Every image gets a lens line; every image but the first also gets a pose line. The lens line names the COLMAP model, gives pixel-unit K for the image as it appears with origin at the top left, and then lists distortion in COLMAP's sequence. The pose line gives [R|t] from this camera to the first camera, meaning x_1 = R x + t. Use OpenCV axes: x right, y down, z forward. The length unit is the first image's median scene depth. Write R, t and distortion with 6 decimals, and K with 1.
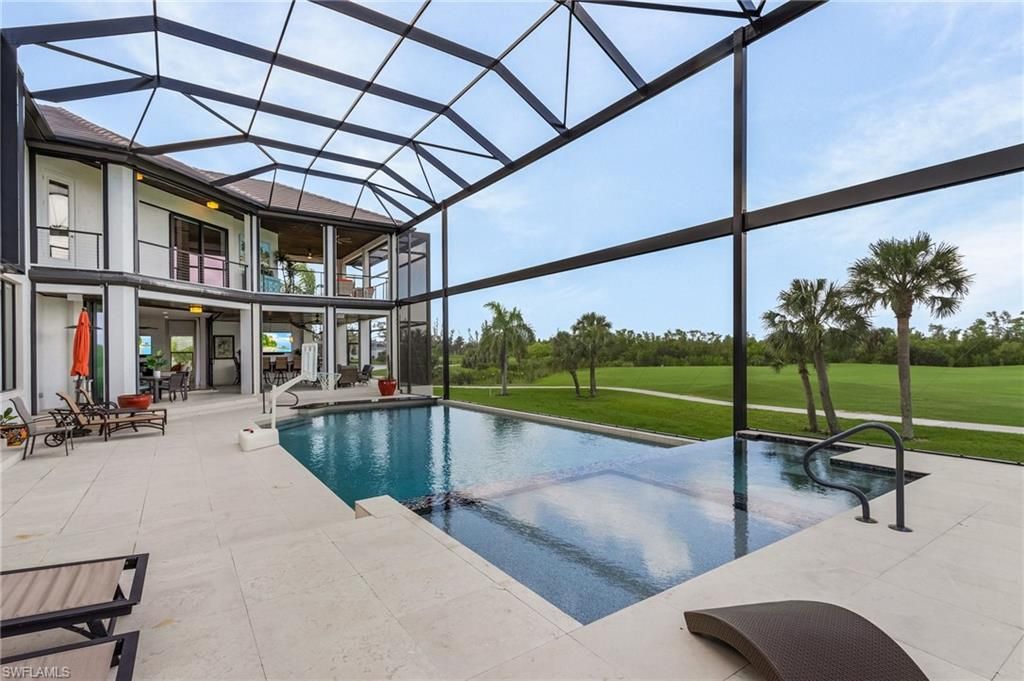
lens RADIAL K [[487.7, 0, 512.0], [0, 487.7, 340.5], [0, 0, 1]] dist [-0.002815, -0.000649]
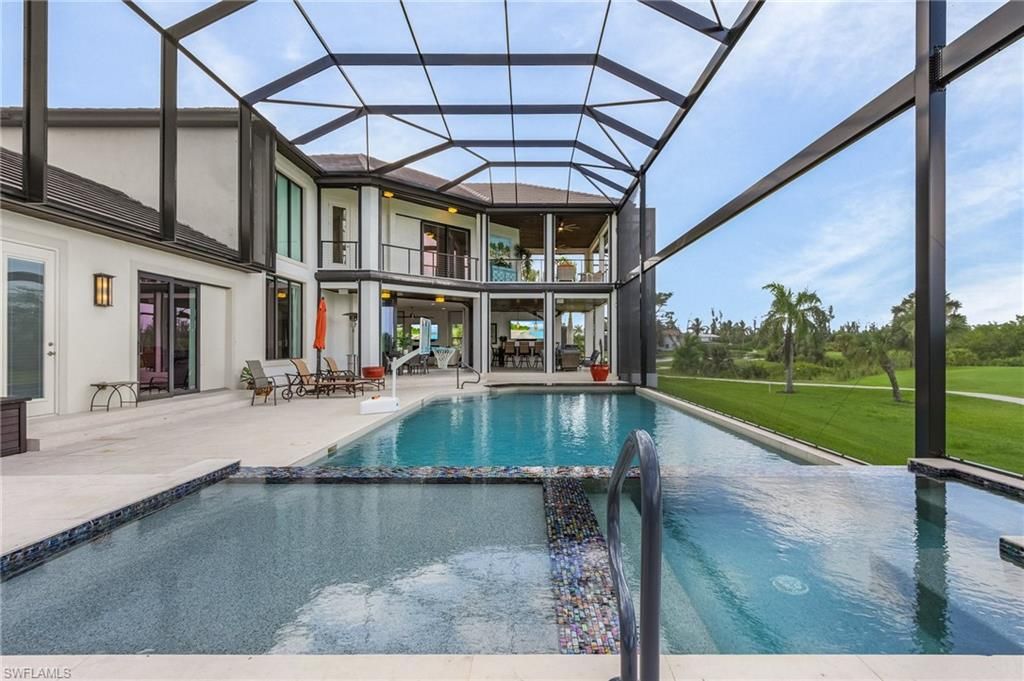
lens RADIAL K [[483.3, 0, 512.0], [0, 483.3, 340.5], [0, 0, 1]] dist [-0.000130, -0.000161]
pose [[0.820969, 0.006508, -0.570935, 0.173147], [0.003707, 0.999853, 0.016726, 0.018102], [0.570960, -0.015848, 0.820825, 0.127624]]
